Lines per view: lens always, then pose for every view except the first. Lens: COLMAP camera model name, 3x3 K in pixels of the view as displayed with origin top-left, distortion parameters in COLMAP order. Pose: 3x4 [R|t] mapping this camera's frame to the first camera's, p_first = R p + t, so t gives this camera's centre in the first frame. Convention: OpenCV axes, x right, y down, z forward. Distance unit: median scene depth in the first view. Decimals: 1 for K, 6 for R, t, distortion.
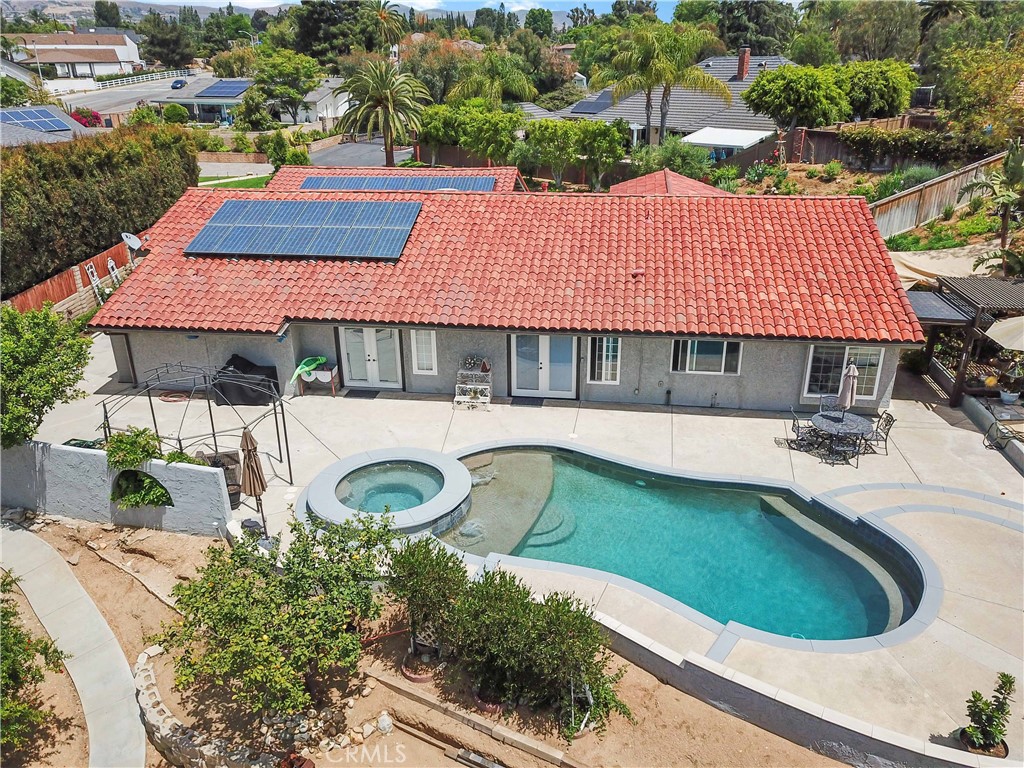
lens RADIAL K [[772.0, 0, 512.0], [0, 772.0, 384.0], [0, 0, 1]] dist [0.030157, -0.008193]
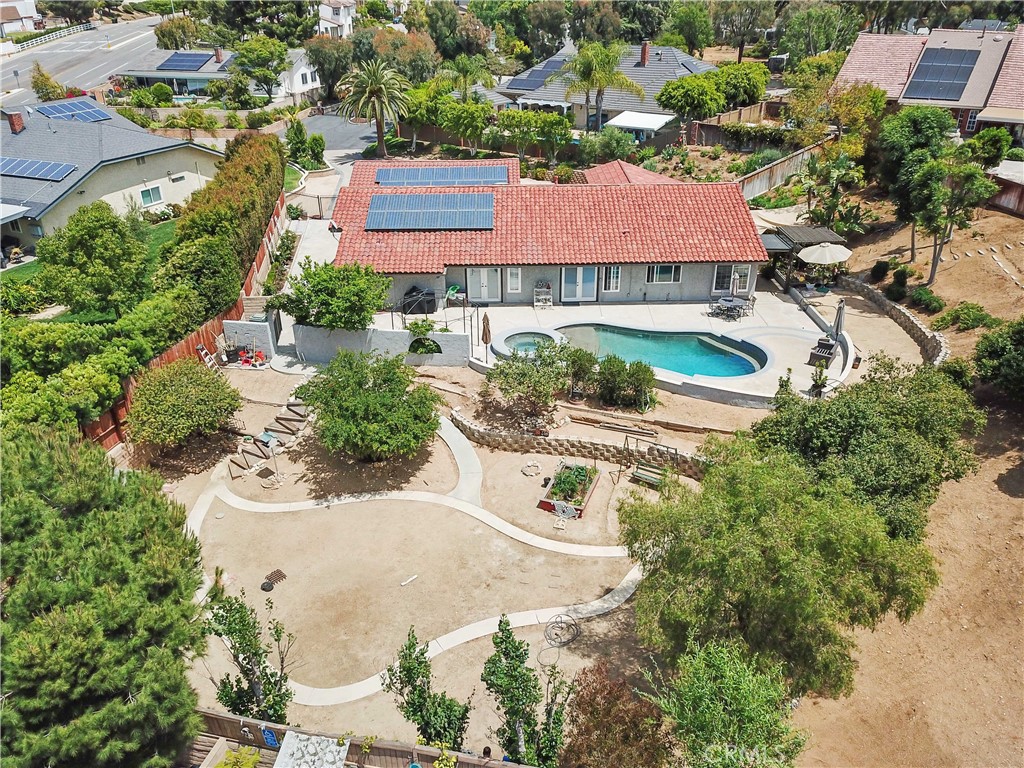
lens RADIAL K [[795.7, 0, 512.0], [0, 795.7, 384.0], [0, 0, 1]] dist [0.053346, -0.006856]
pose [[0.987588, -0.068612, 0.141289, -0.407102], [0.058625, 0.995557, 0.073679, 0.065805], [-0.145716, -0.064482, 0.987223, -0.892031]]
